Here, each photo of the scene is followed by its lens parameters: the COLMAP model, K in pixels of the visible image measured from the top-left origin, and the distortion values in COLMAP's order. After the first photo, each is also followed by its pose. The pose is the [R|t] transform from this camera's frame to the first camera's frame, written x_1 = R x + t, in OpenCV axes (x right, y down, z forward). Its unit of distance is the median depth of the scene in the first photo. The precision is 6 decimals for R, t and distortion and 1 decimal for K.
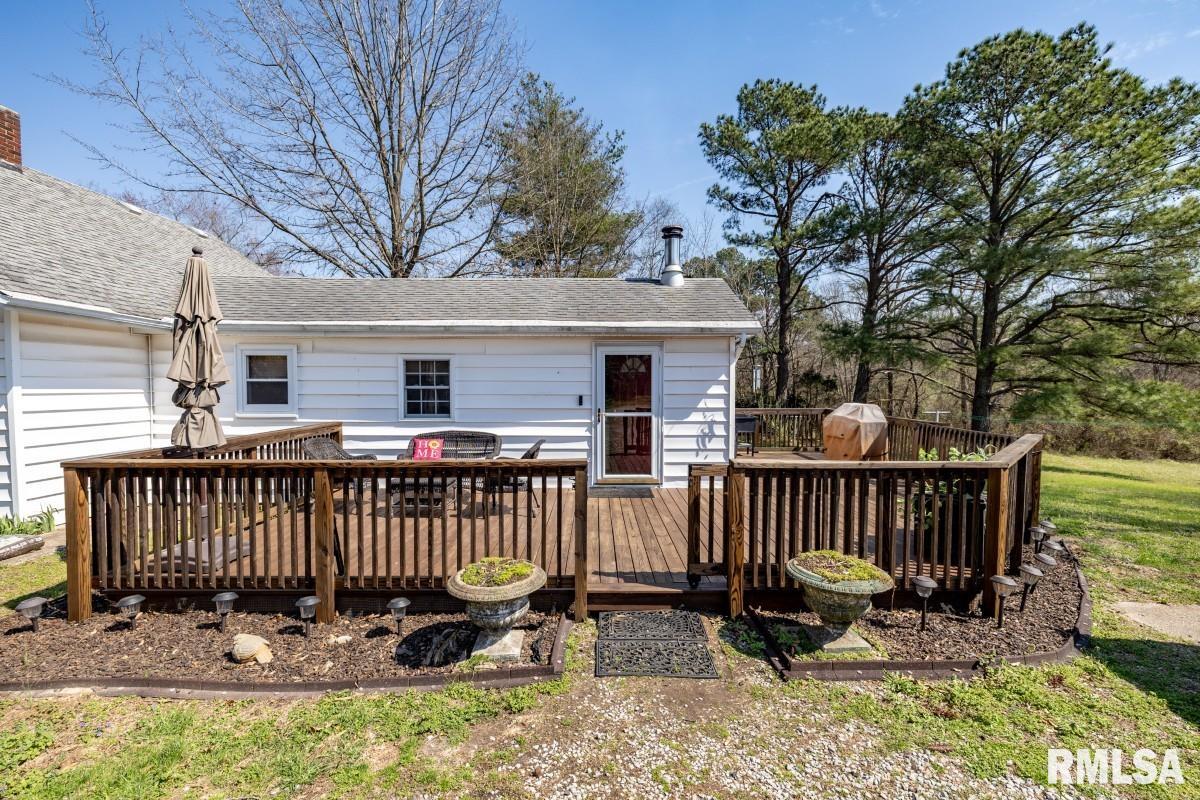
lens RADIAL K [[518.3, 0, 600.0], [0, 518.3, 400.0], [0, 0, 1]] dist [0.003017, 0.000411]
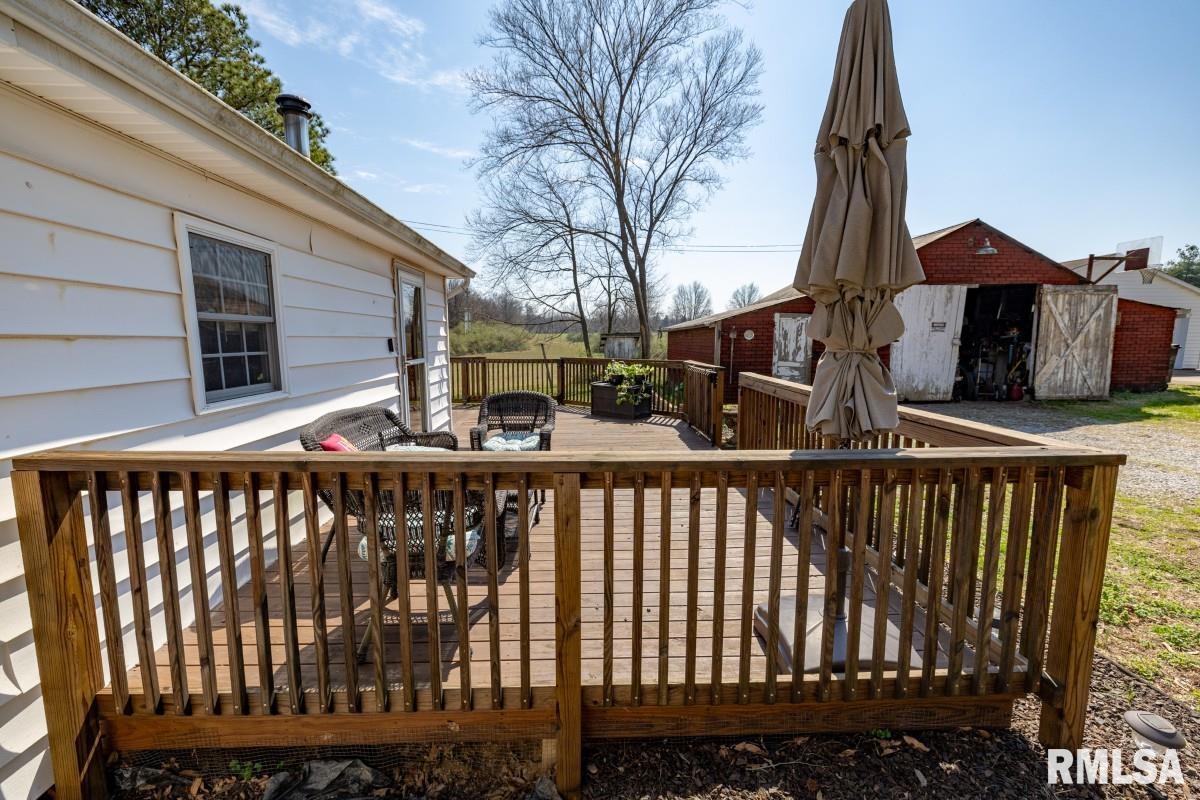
lens RADIAL K [[491.7, 0, 600.0], [0, 491.7, 400.0], [0, 0, 1]] dist [-0.001250, -0.000161]
pose [[-0.043240, -0.123303, 0.991427, -0.226235], [0.011658, 0.992225, 0.123911, -0.001630], [-0.998997, 0.016916, -0.041466, 0.236257]]
